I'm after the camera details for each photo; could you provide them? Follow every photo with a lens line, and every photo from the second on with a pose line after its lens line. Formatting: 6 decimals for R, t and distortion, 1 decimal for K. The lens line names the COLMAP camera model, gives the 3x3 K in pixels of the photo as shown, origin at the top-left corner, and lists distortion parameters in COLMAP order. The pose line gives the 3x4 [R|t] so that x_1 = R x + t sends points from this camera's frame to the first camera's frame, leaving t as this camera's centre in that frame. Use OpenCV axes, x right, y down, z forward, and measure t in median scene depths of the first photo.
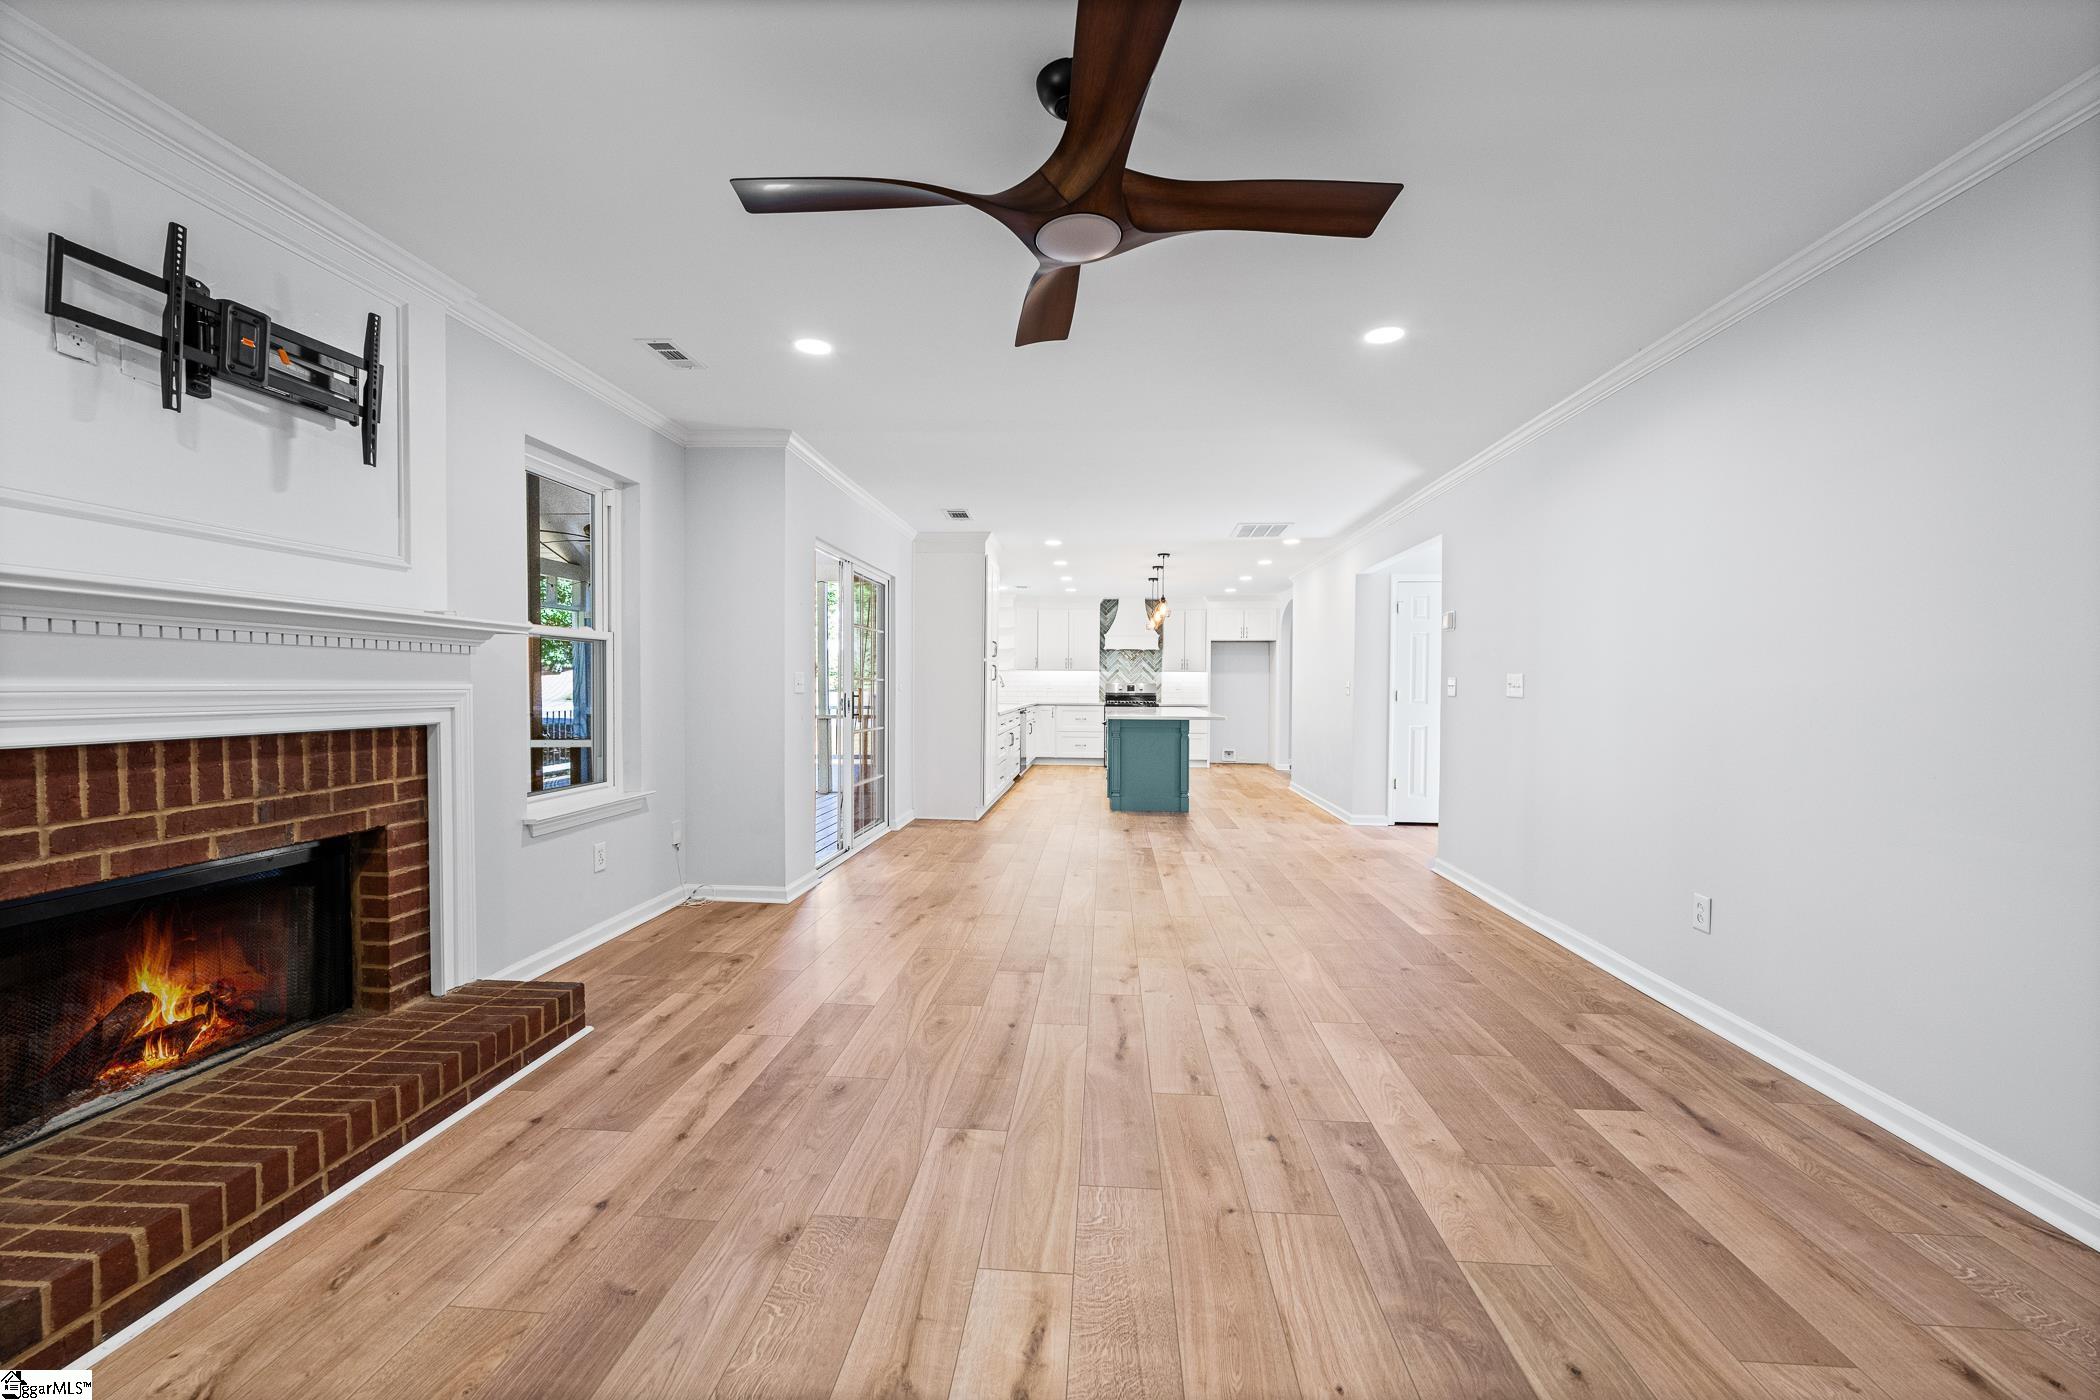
lens RADIAL K [[836.8, 0, 1038.2], [0, 836.8, 695.2], [0, 0, 1]] dist [-0.000859, 0.000212]
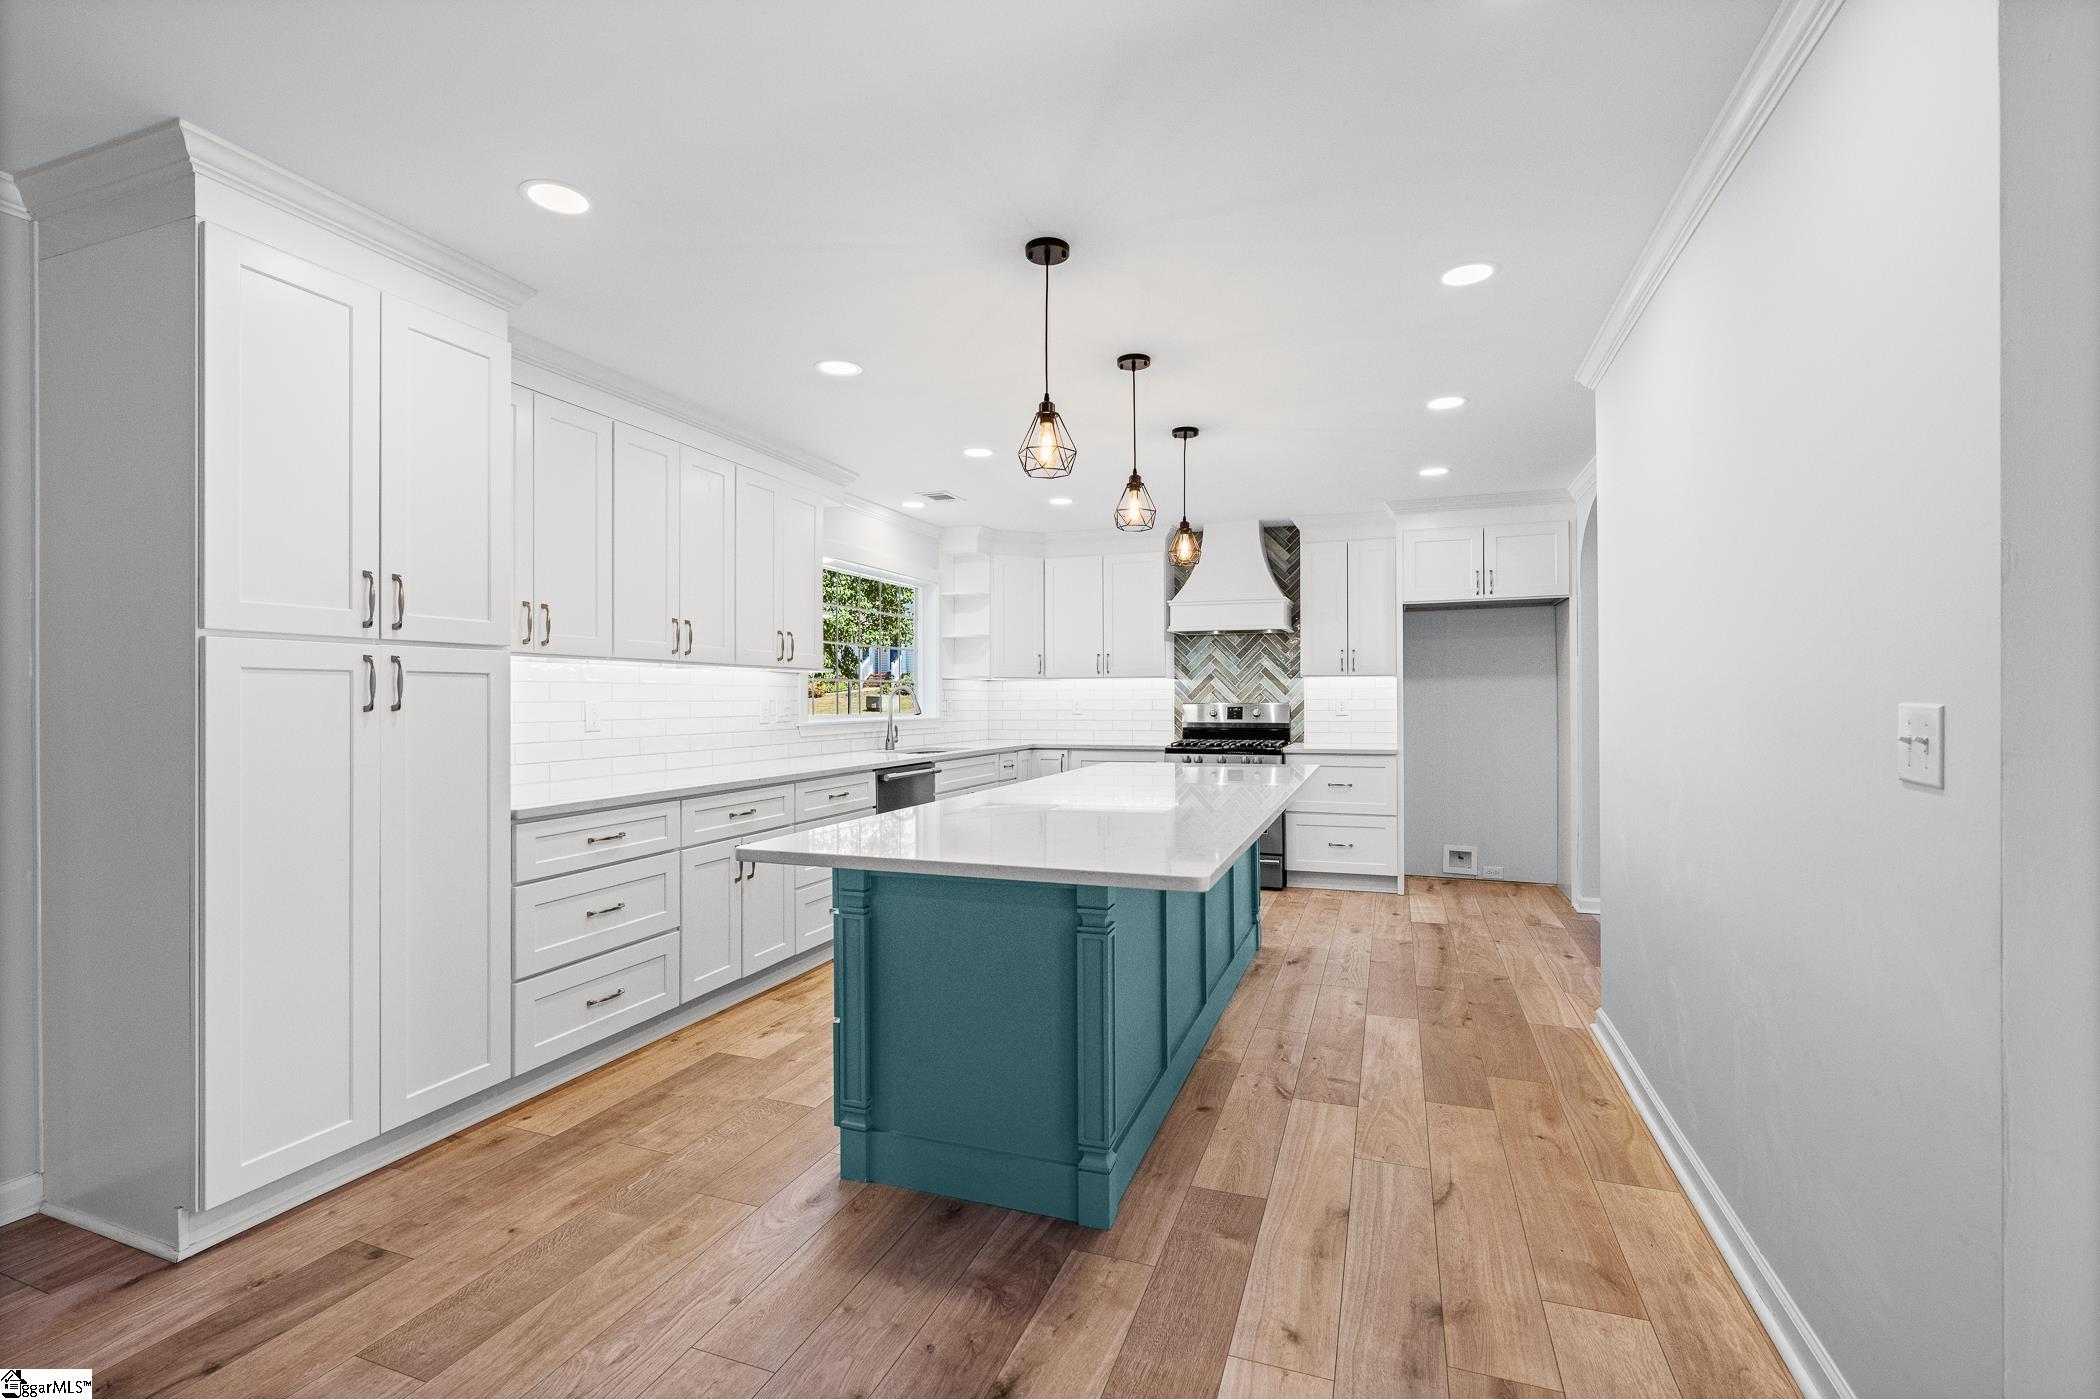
lens RADIAL K [[927.9, 0, 1055.1], [0, 927.9, 698.4], [0, 0, 1]] dist [-0.000819, -0.000460]
pose [[0.964072, -0.011184, -0.265405, 0.724634], [0.007332, 0.999853, -0.015502, -0.044550], [0.265539, 0.013000, 0.964012, 2.187940]]
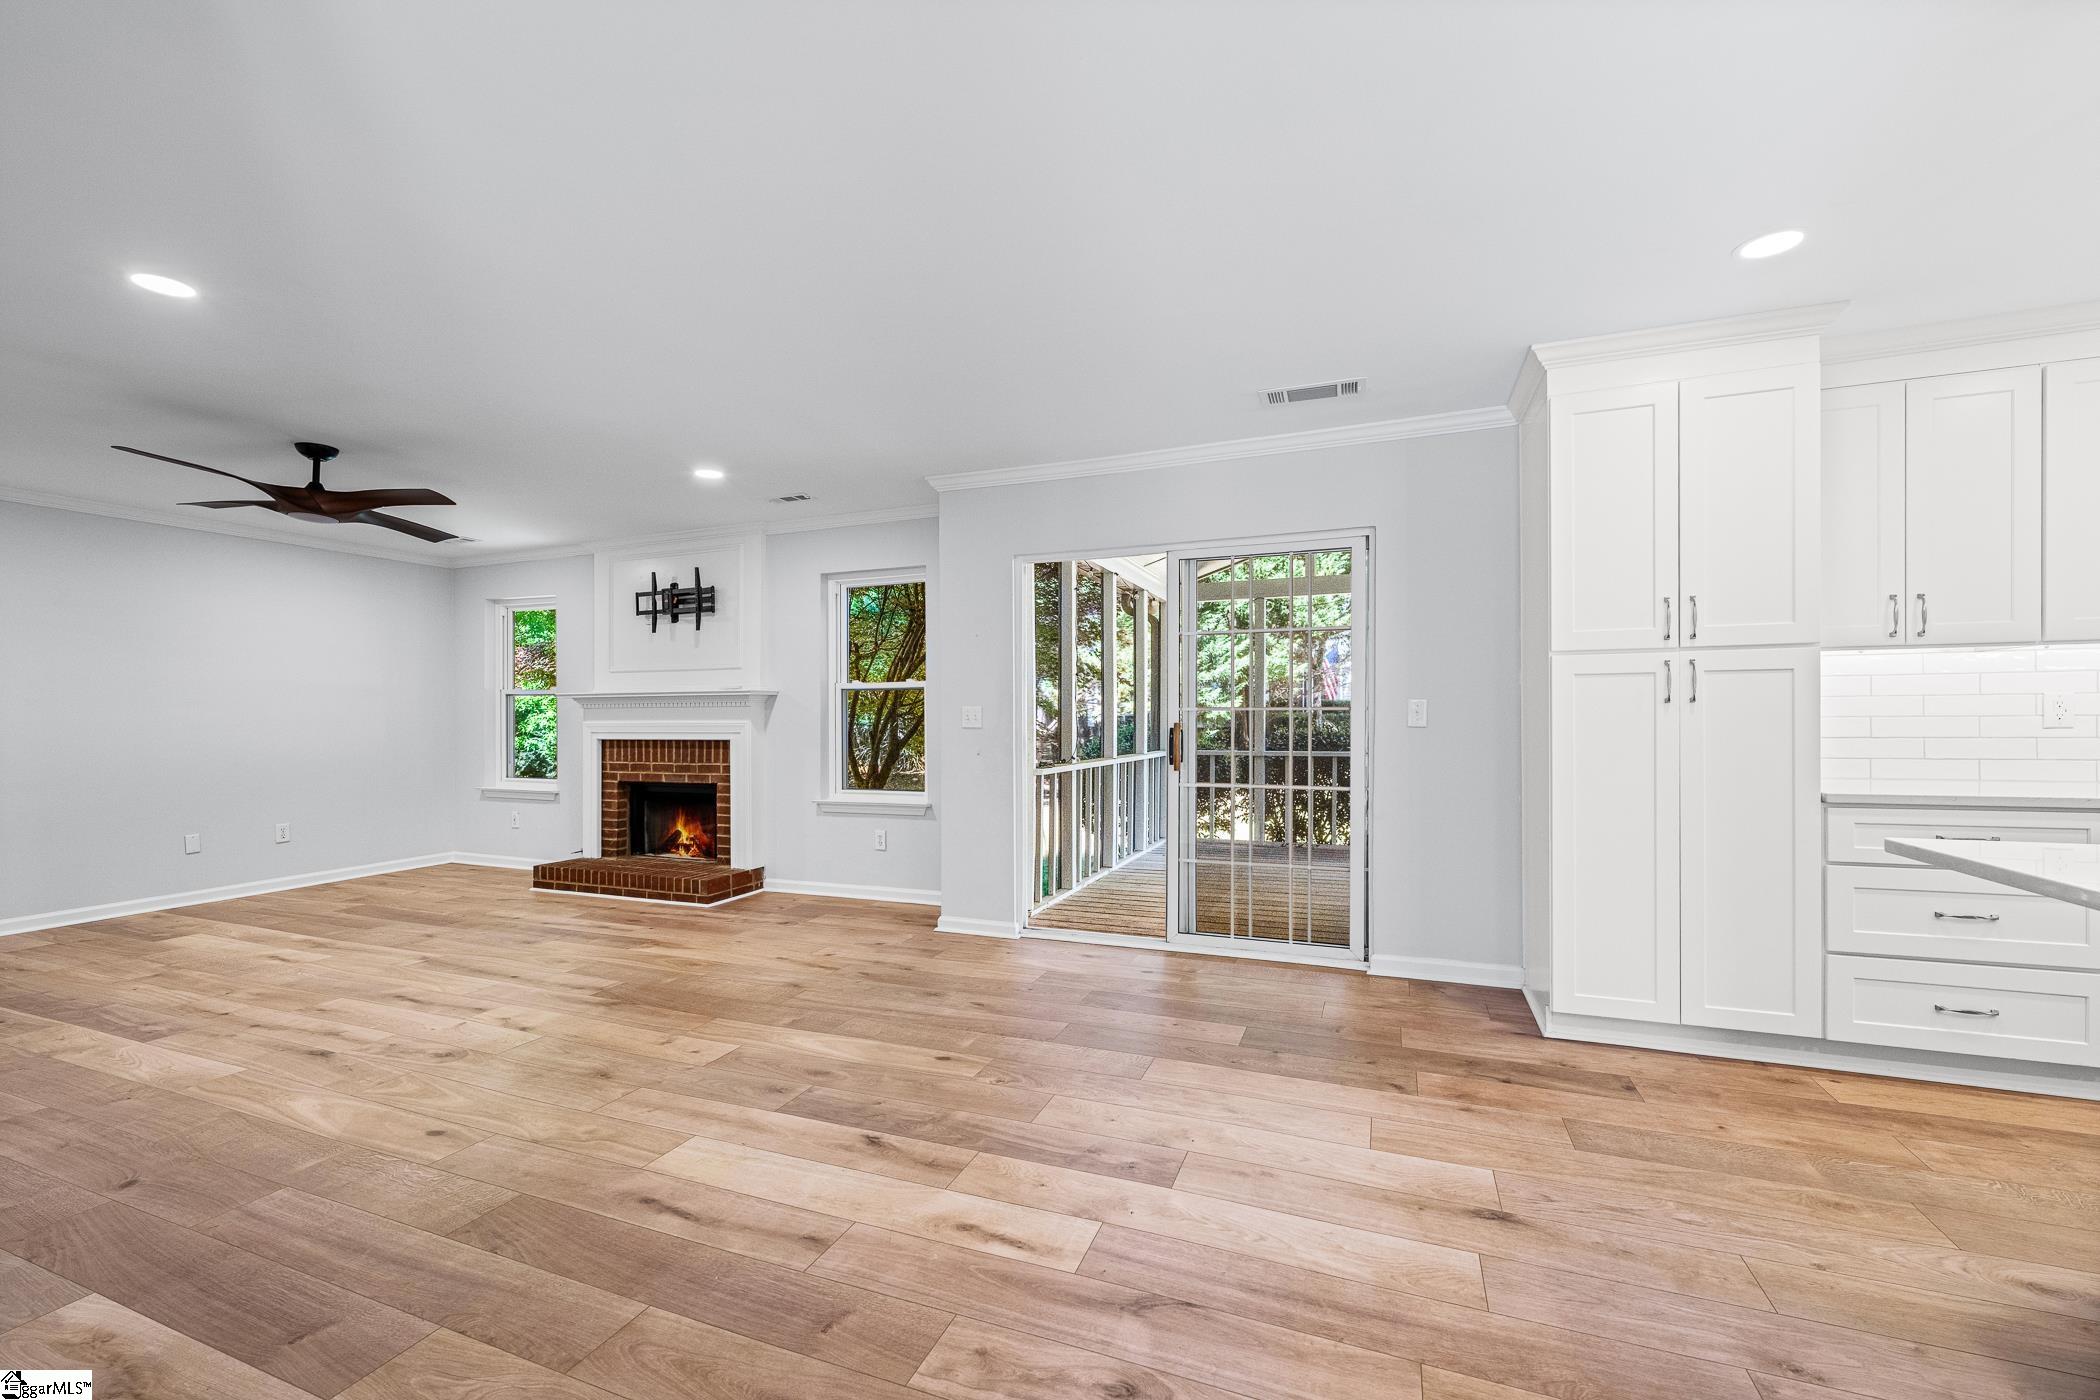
lens RADIAL K [[836.8, 0, 1046.9], [0, 836.8, 717.2], [0, 0, 1]] dist [-0.000859, 0.000212]
pose [[-0.285727, -0.002585, -0.958308, 1.110089], [-0.005662, 0.999983, -0.001010, -0.026273], [0.958294, 0.005138, -0.285737, 2.417316]]
